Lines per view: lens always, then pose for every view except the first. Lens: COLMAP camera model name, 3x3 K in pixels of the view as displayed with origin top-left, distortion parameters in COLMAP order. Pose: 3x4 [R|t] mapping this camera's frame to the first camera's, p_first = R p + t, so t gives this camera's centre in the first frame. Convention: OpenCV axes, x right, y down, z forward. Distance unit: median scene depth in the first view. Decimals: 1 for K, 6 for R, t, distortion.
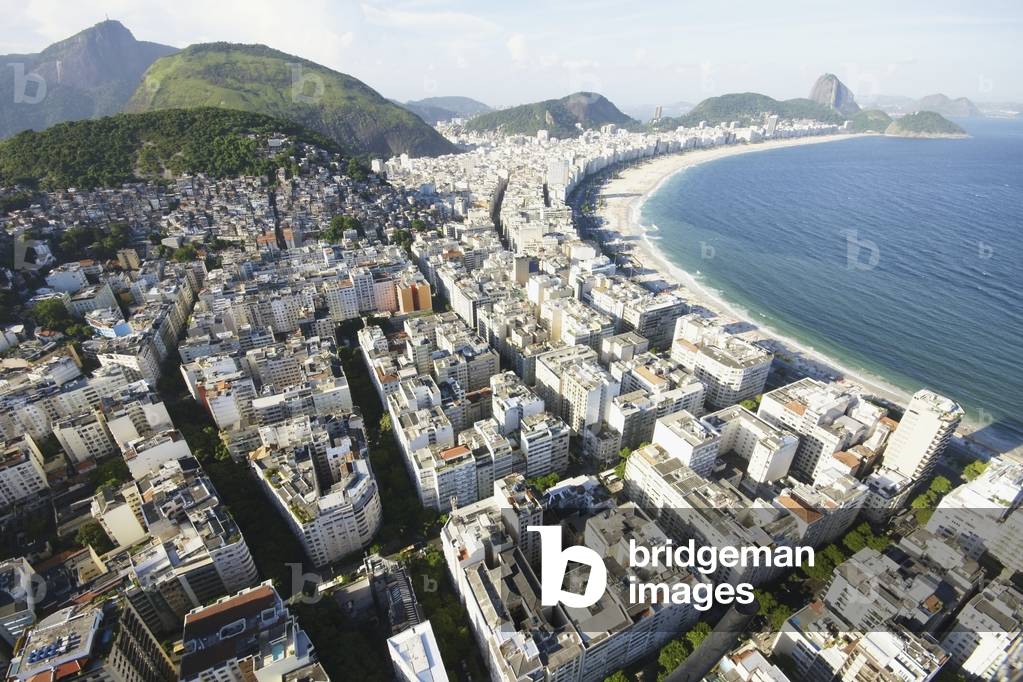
lens RADIAL K [[447.2, 0, 511.5], [0, 447.2, 341.0], [0, 0, 1]] dist [0.000669, 0.000054]
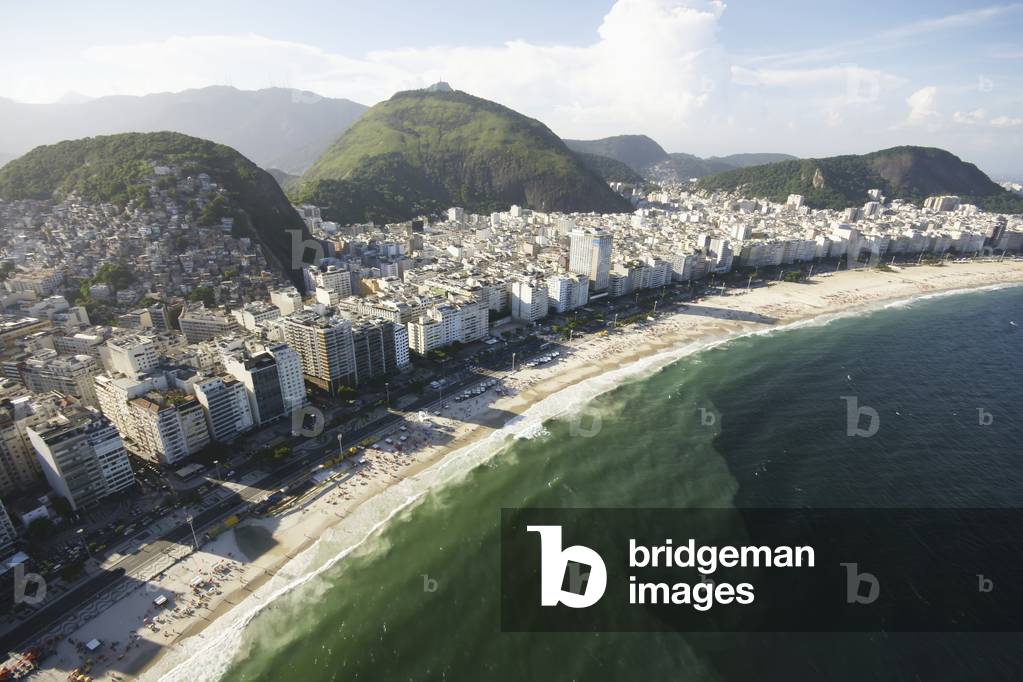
lens RADIAL K [[478.0, 0, 511.5], [0, 478.0, 341.0], [0, 0, 1]] dist [-0.002244, -0.000398]
pose [[0.797341, 0.242976, -0.552459, 0.180232], [-0.311030, 0.949890, -0.031126, -0.101467], [0.517212, 0.196649, 0.832959, 0.211265]]
